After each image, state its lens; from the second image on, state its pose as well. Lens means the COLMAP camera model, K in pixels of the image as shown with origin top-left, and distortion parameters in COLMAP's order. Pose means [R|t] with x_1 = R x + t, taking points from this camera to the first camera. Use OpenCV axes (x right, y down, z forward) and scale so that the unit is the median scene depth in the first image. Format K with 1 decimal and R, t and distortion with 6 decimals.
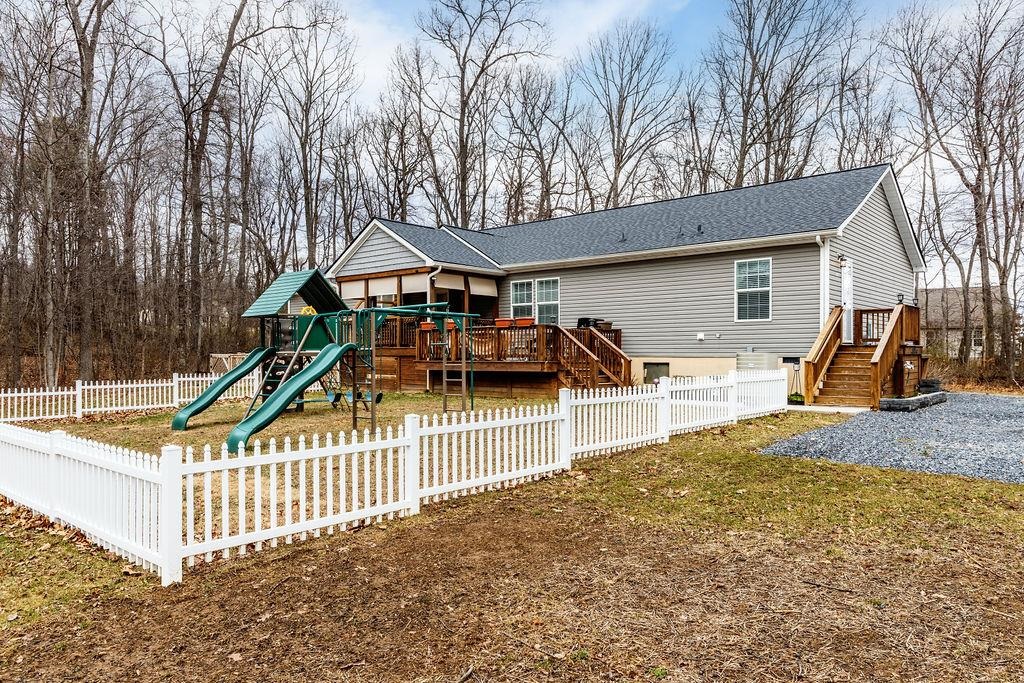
lens RADIAL K [[692.3, 0, 520.2], [0, 692.3, 349.1], [0, 0, 1]] dist [-0.001711, -0.000731]
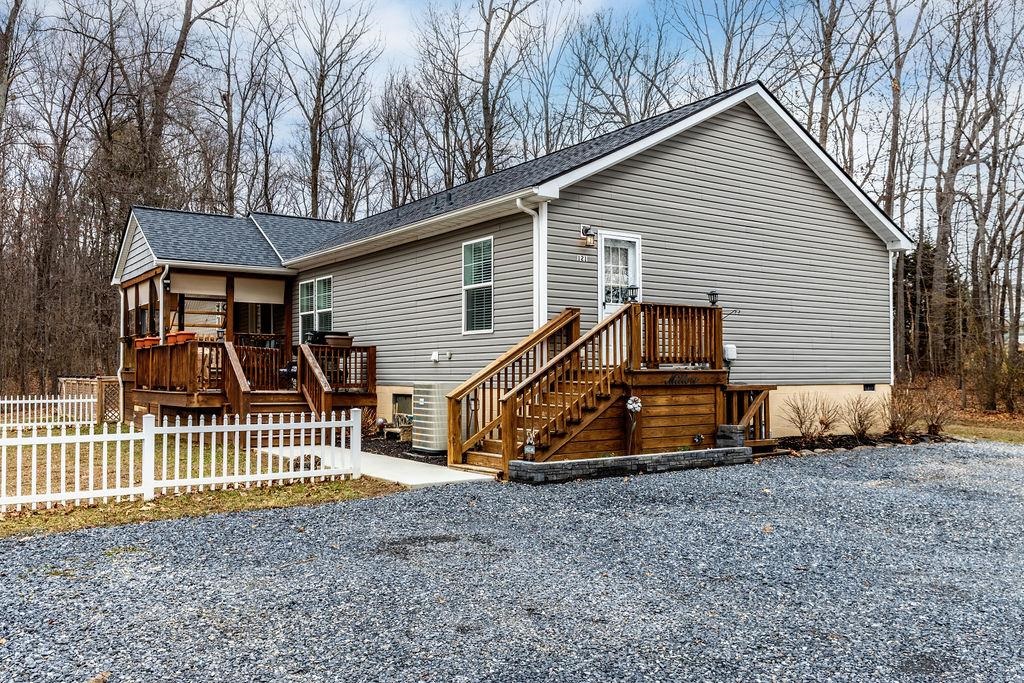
lens RADIAL K [[842.5, 0, 511.0], [0, 842.5, 345.0], [0, 0, 1]] dist [-0.011448, -0.001150]
pose [[0.965411, -0.007198, -0.260632, 0.487408], [0.000243, 0.999643, -0.026709, -0.006363], [0.260731, 0.025722, 0.965069, 0.196846]]
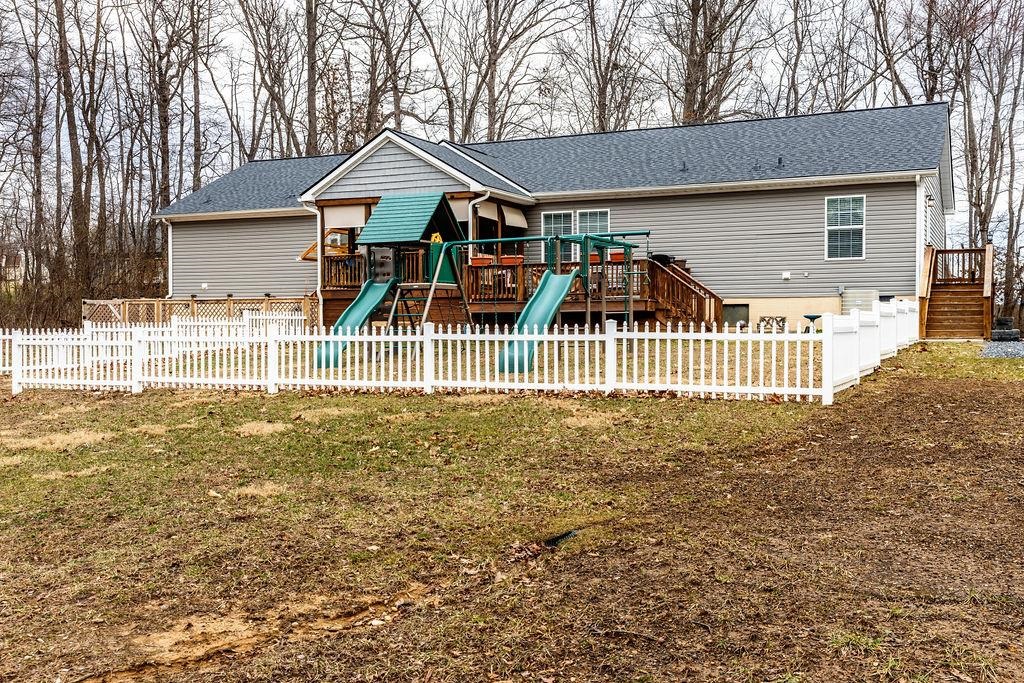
lens RADIAL K [[1026.6, 0, 502.9], [0, 1026.6, 341.4], [0, 0, 1]] dist [0.017093, 0.000000]
pose [[0.959936, -0.006541, 0.280142, -0.454264], [0.000226, 0.999745, 0.022569, 0.036100], [-0.280218, -0.021602, 0.959693, -0.223653]]
